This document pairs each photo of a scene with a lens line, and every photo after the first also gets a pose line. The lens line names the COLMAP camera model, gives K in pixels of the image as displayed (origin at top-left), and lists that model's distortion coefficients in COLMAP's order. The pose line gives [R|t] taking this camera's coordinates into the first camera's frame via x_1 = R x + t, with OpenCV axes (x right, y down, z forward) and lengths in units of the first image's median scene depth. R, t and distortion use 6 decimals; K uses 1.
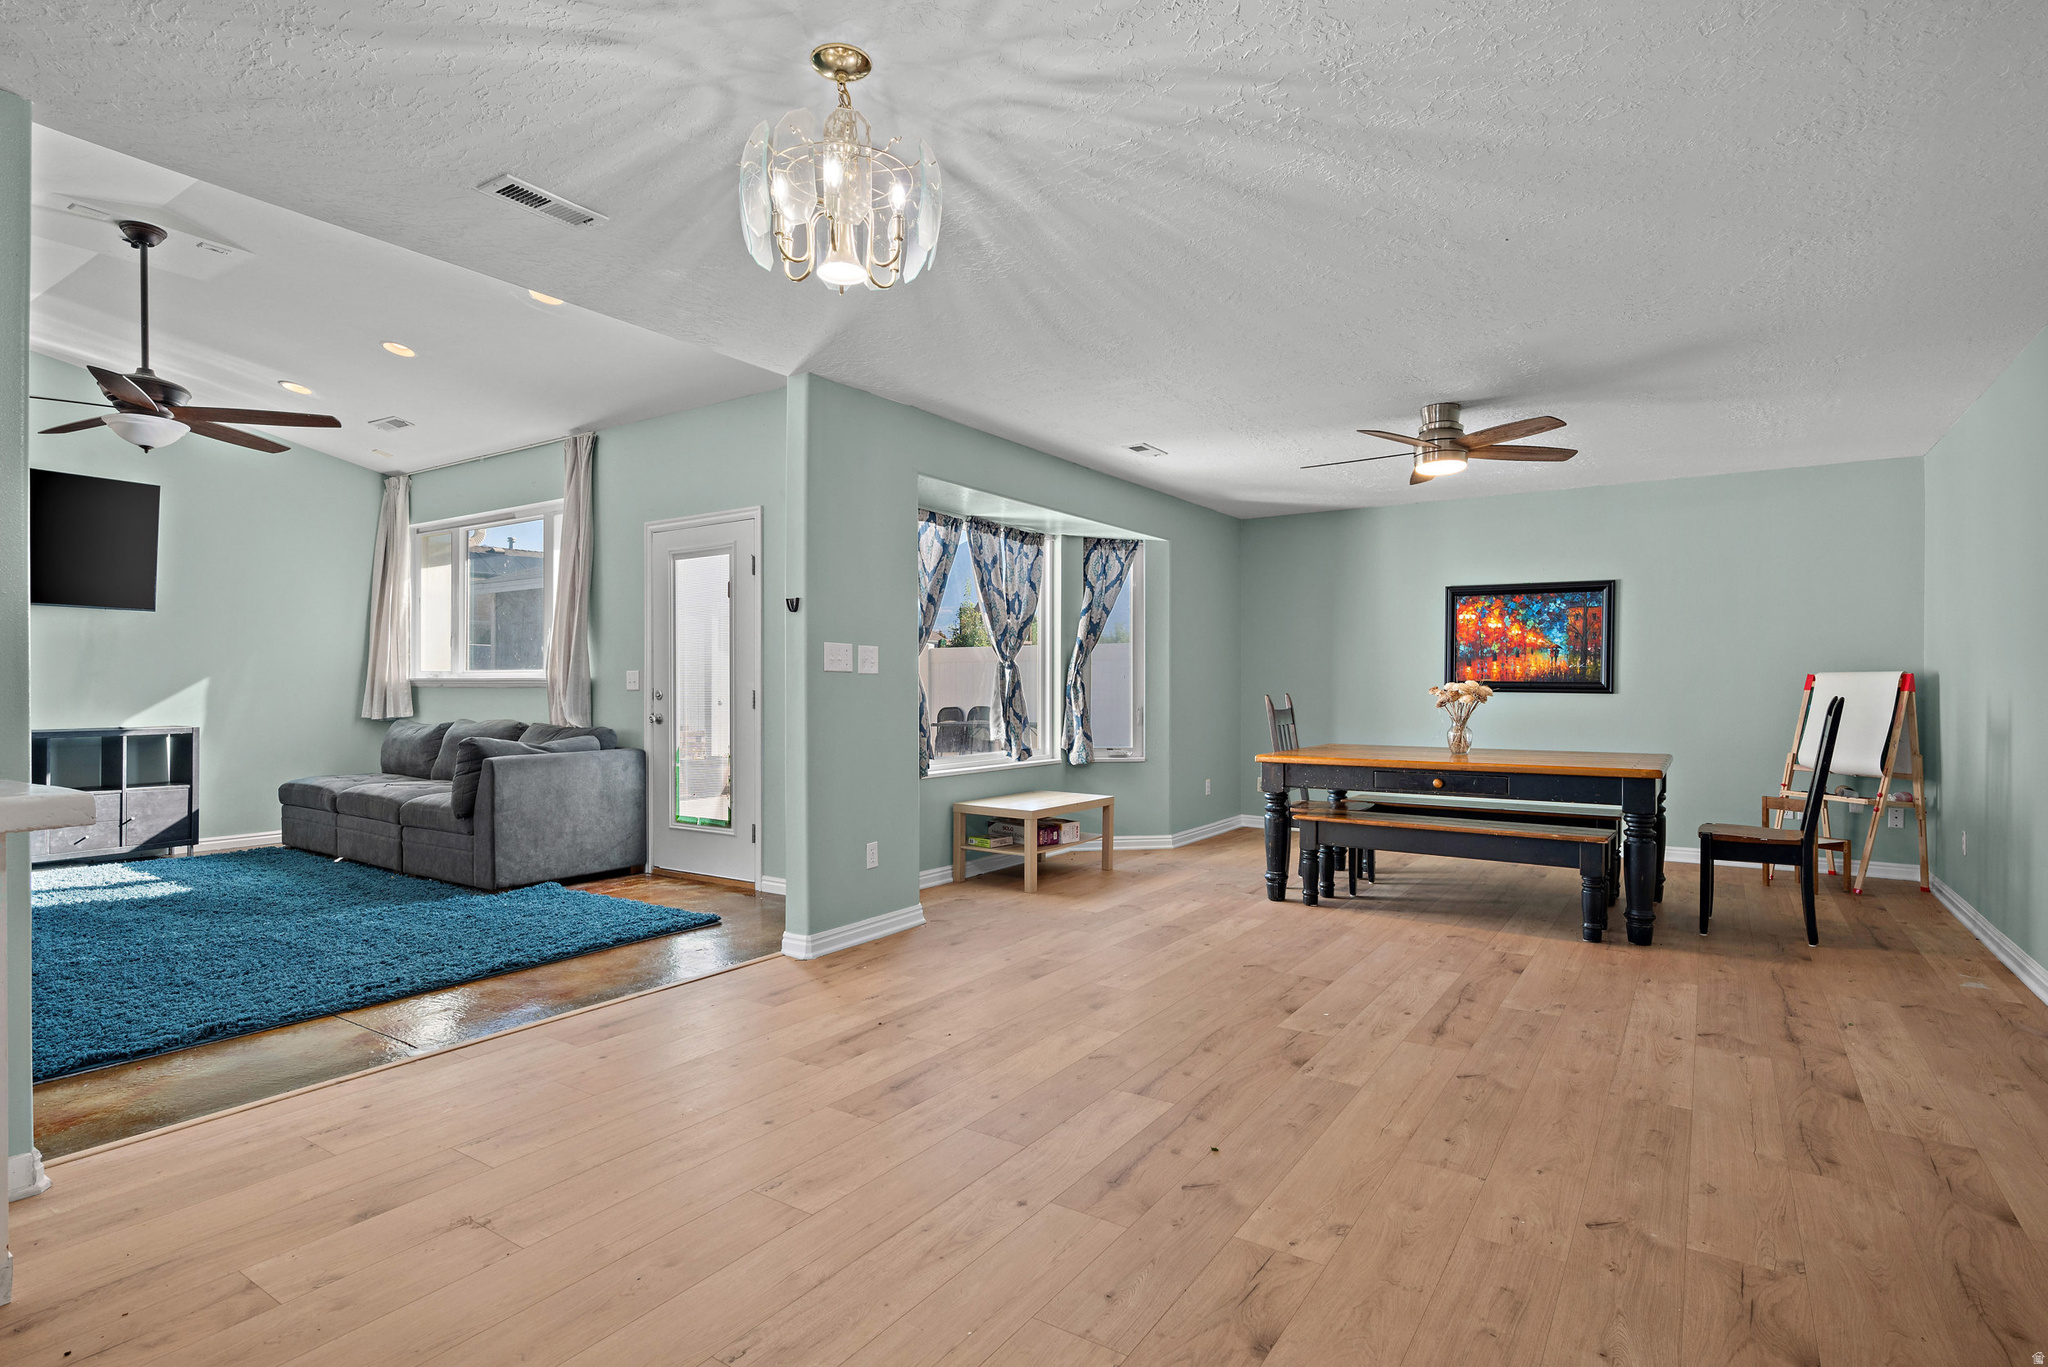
lens RADIAL K [[1030.1, 0, 1025.9], [0, 1030.1, 689.4], [0, 0, 1]] dist [0.000255, -0.000505]
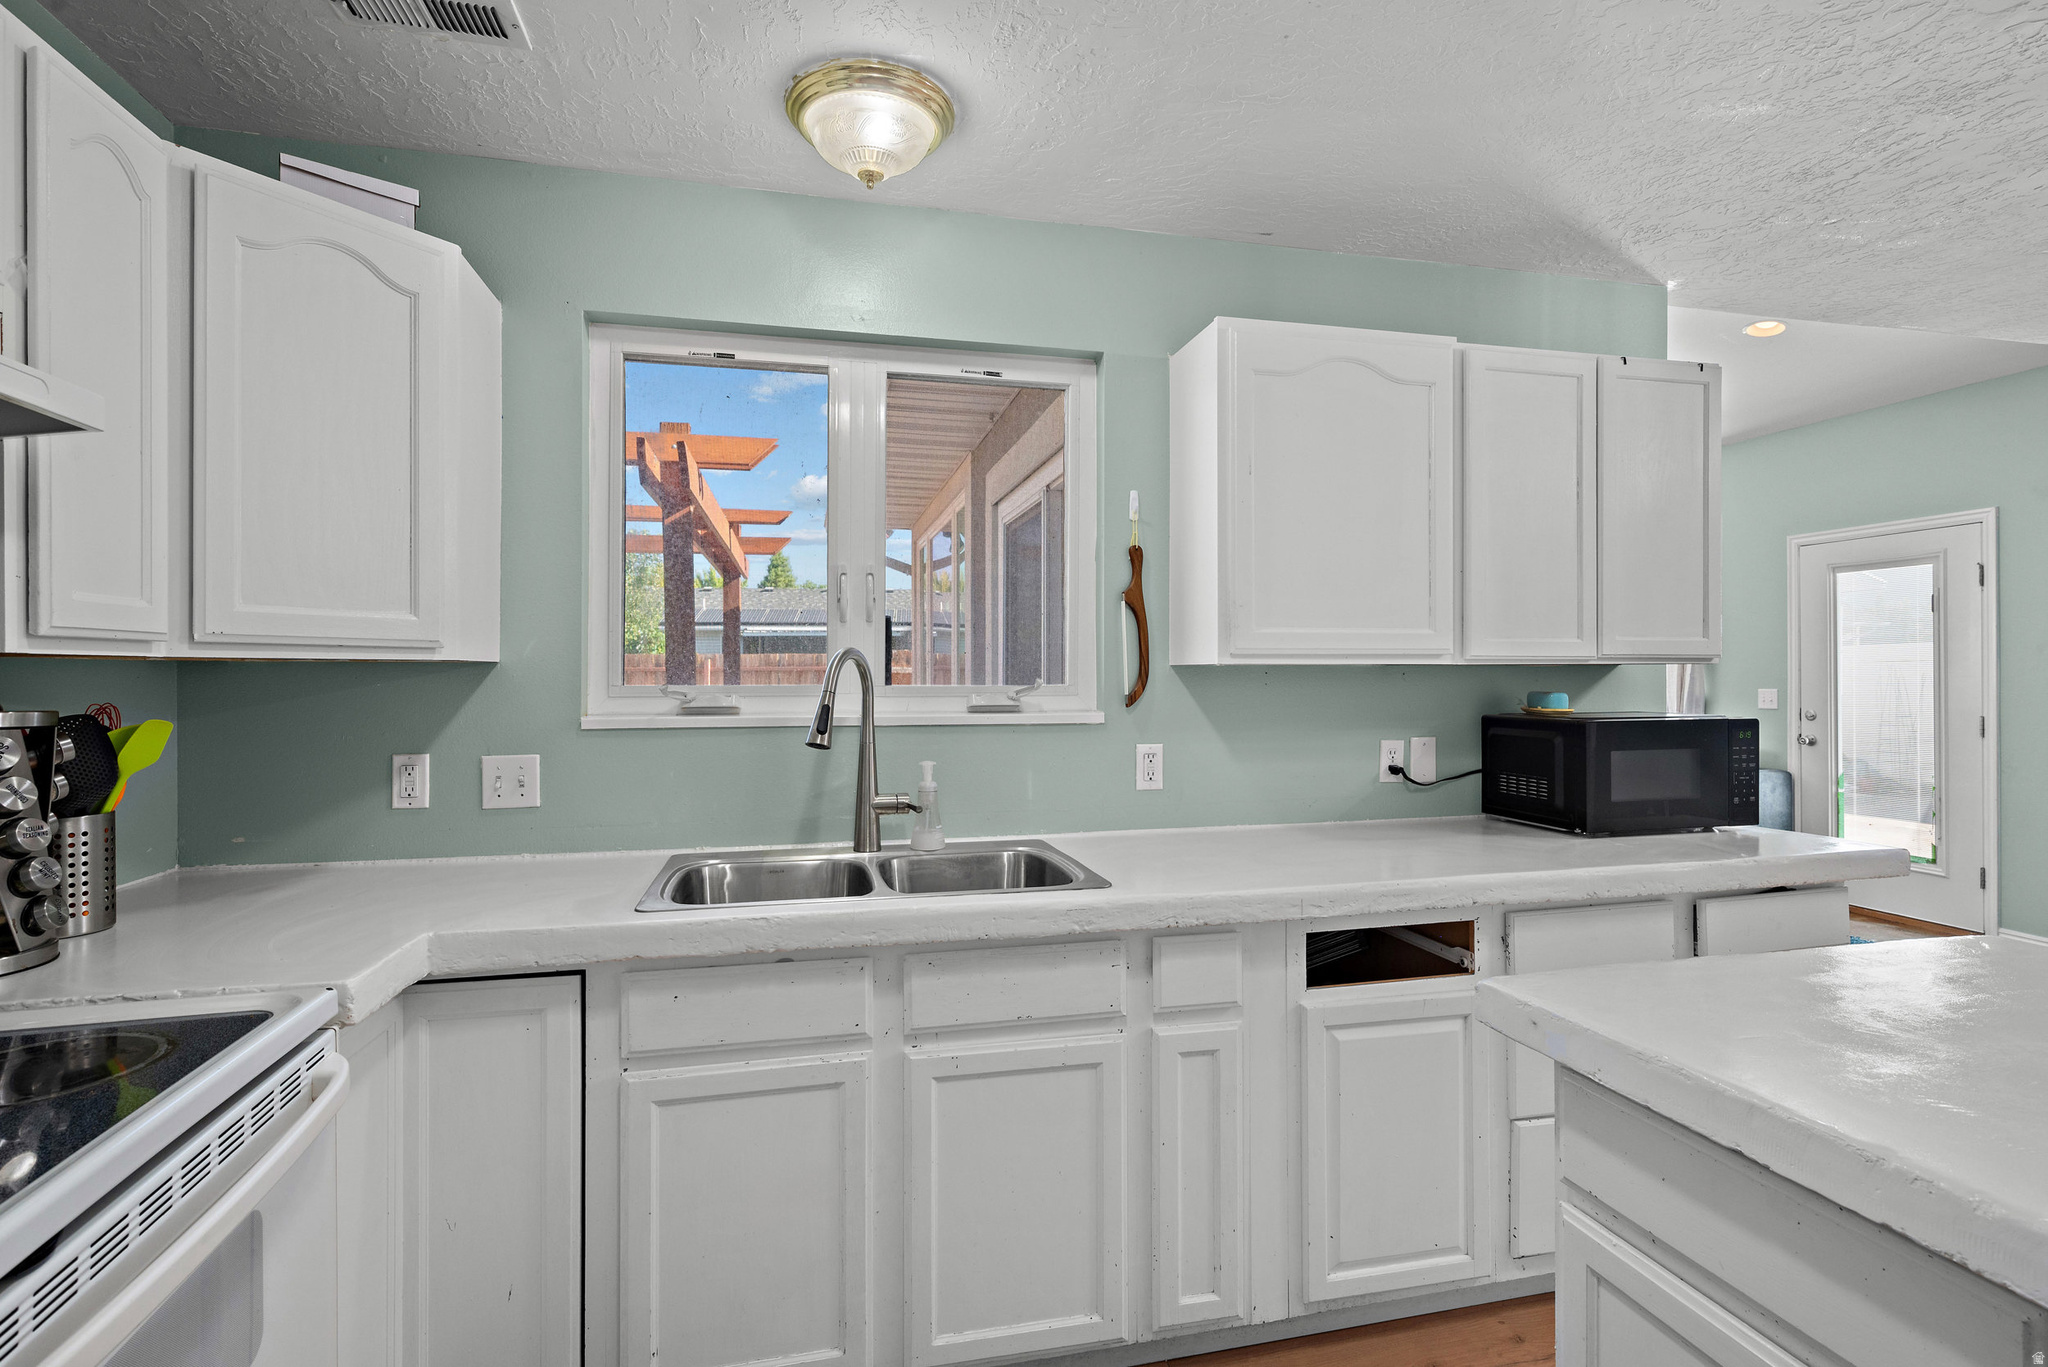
lens RADIAL K [[999.2, 0, 1037.1], [0, 999.2, 671.6], [0, 0, 1]] dist [-0.000169, 0.000005]
pose [[0.739655, -0.005495, -0.672963, -0.284908], [0.001943, 0.999980, -0.006030, -0.033621], [0.672983, 0.003152, 0.739651, -0.181946]]
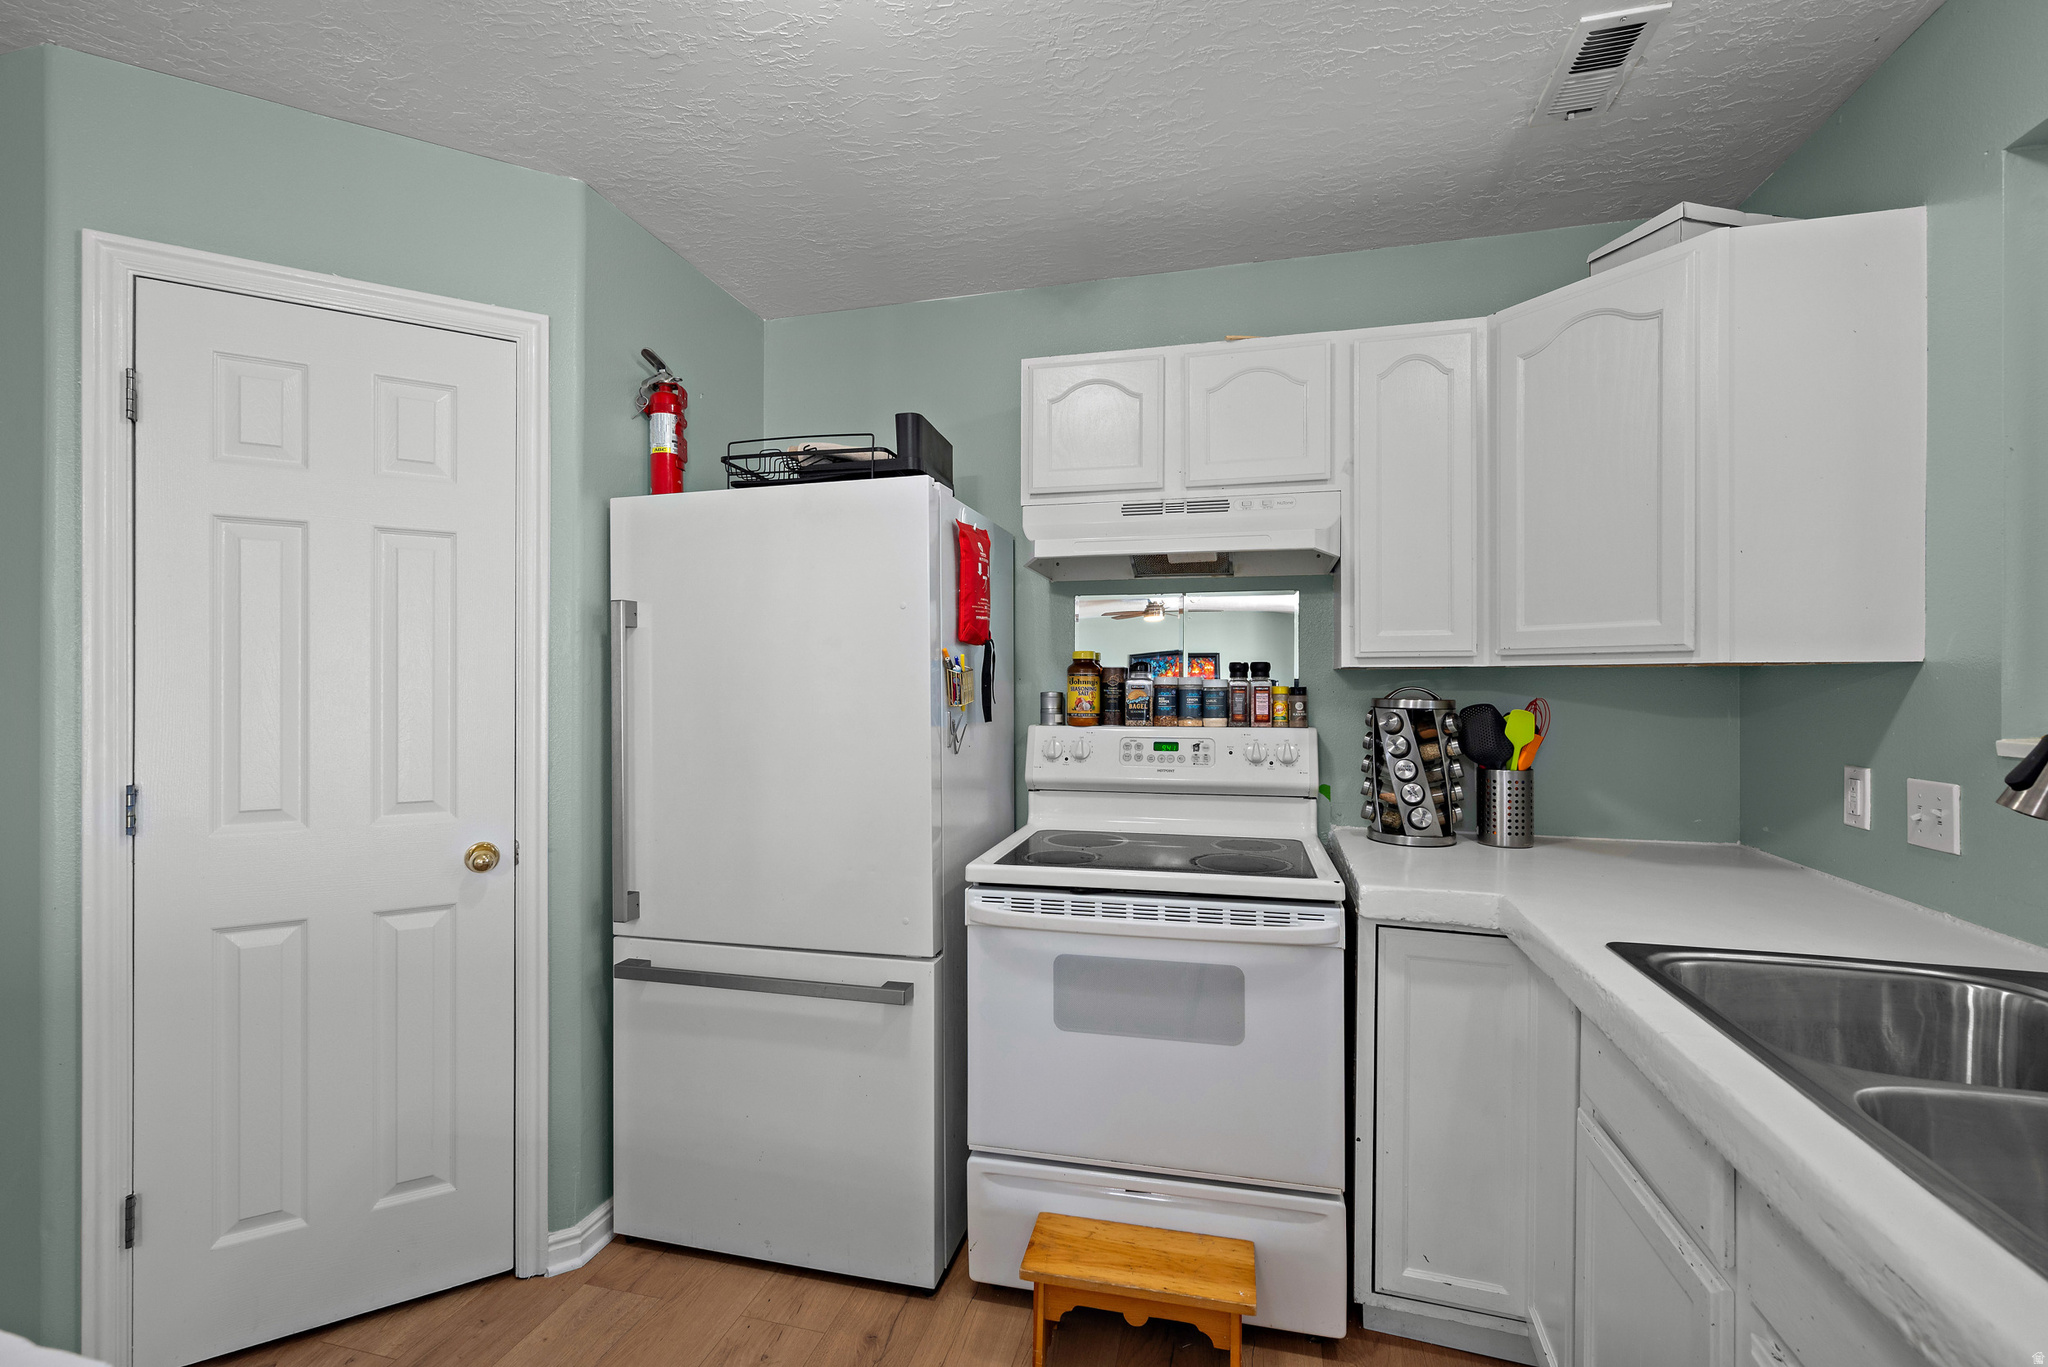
lens RADIAL K [[859.6, 0, 1052.5], [0, 859.6, 681.0], [0, 0, 1]] dist [0.000529, 0.001141]
pose [[-0.943962, -0.001639, -0.330050, -0.359771], [-0.001849, 0.999998, 0.000323, -0.033525], [0.330049, 0.000915, -0.943963, 0.114754]]
